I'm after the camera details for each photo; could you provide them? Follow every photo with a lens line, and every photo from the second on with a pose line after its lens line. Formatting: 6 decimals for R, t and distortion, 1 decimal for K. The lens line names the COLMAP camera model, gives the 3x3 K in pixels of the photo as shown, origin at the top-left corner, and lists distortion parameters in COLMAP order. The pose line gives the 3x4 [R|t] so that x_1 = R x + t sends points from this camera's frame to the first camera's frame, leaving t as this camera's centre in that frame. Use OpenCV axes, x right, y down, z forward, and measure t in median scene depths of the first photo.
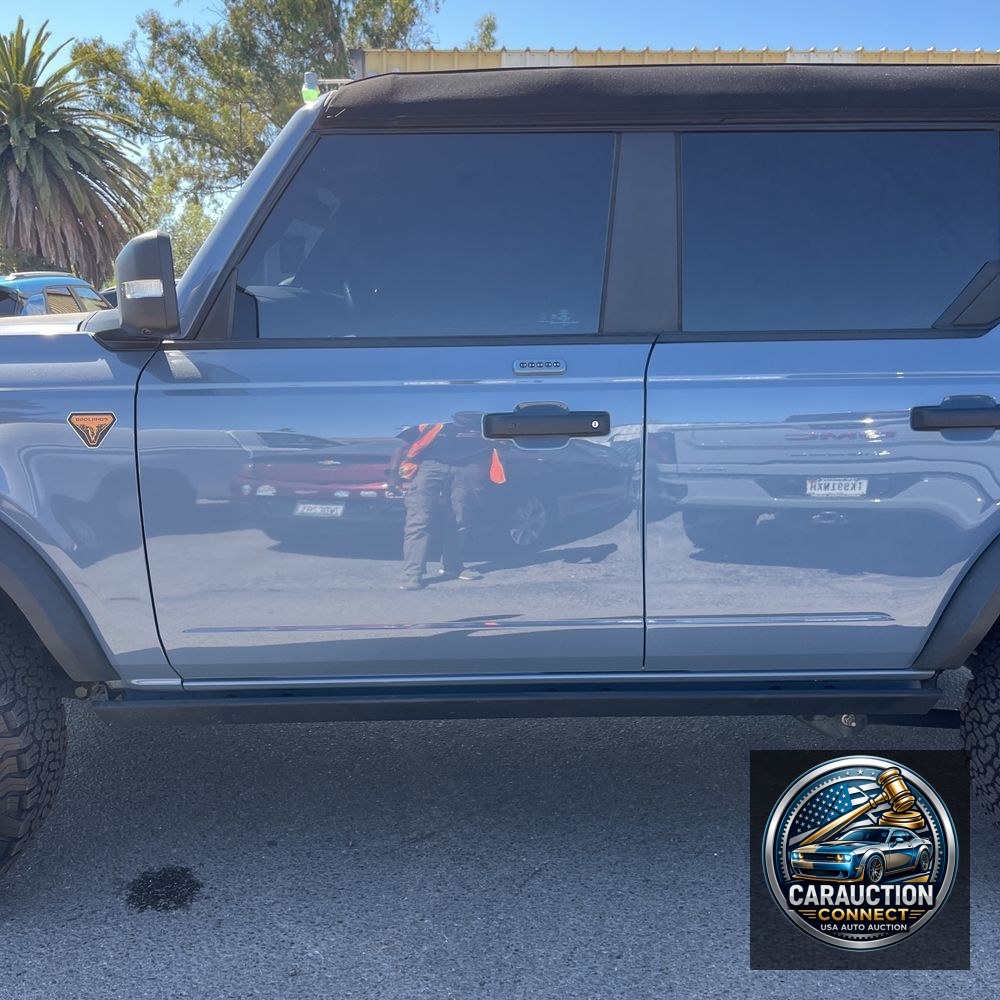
lens RADIAL K [[1033.9, 0, 502.8], [0, 1033.9, 527.0], [0, 0, 1]] dist [0.014543, 0.000479]
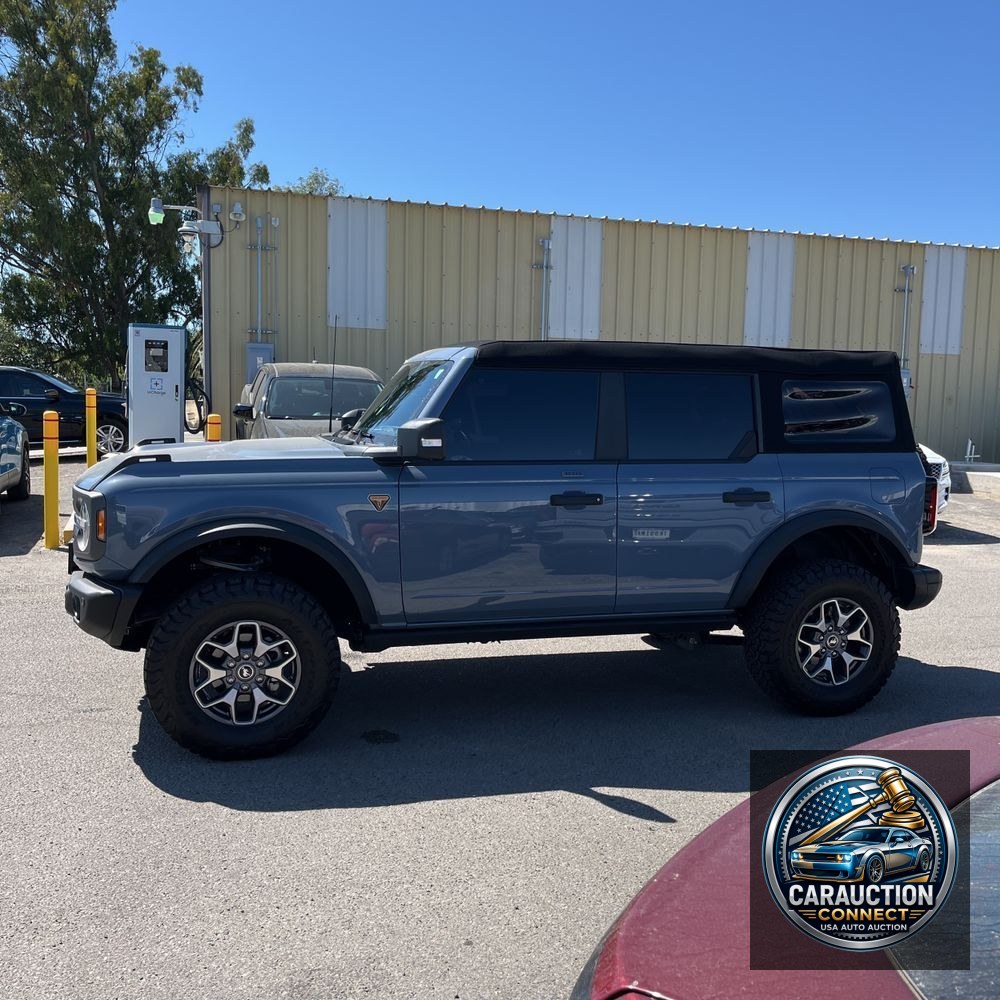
lens RADIAL K [[1008.9, 0, 487.3], [0, 1008.9, 498.5], [0, 0, 1]] dist [0.076966, -0.004321]
pose [[0.966597, 0.000721, 0.256302, -0.688992], [0.023729, 0.995449, -0.092290, 0.093218], [-0.255202, 0.095288, 0.962181, -1.034719]]
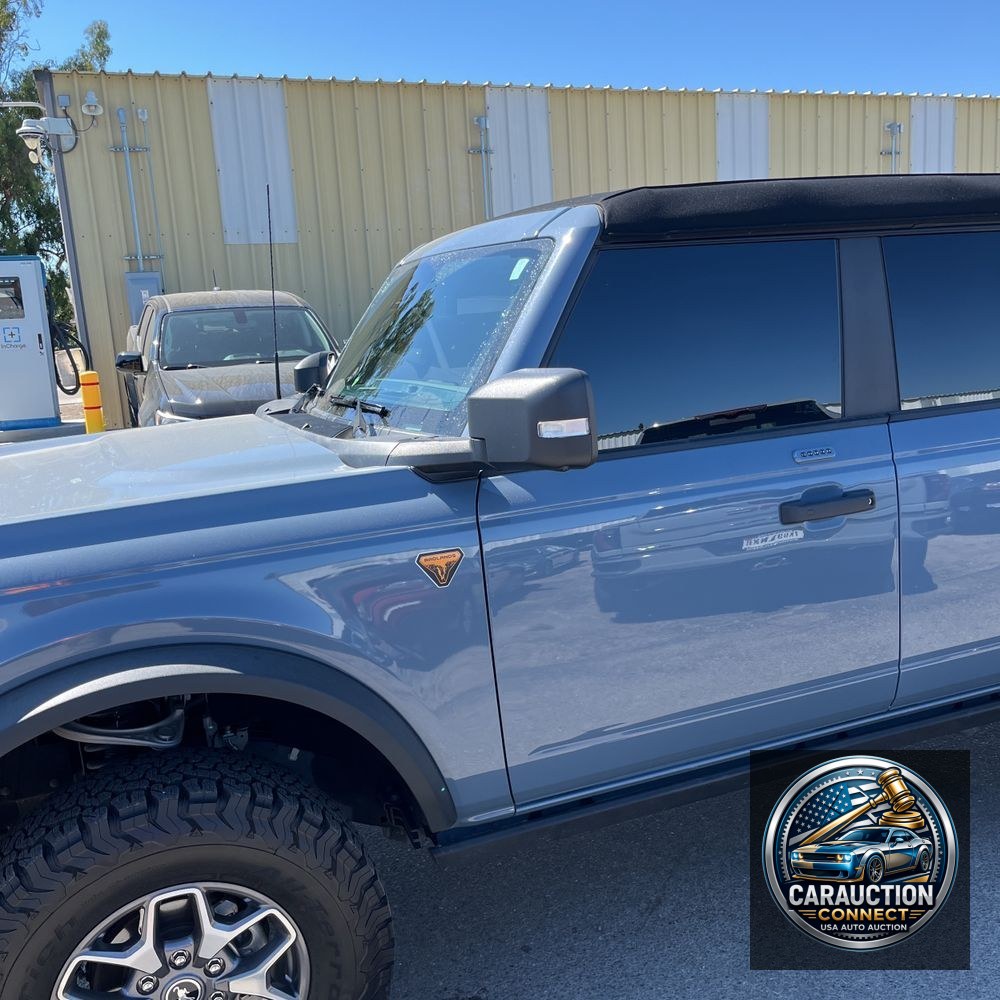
lens RADIAL K [[1017.9, 0, 502.6], [0, 1017.9, 507.3], [0, 0, 1]] dist [0.057784, -0.062799]
pose [[0.933147, -0.119304, 0.339122, -0.631140], [0.125952, 0.992033, 0.002426, -0.139704], [-0.336710, 0.040449, 0.940739, 0.088095]]
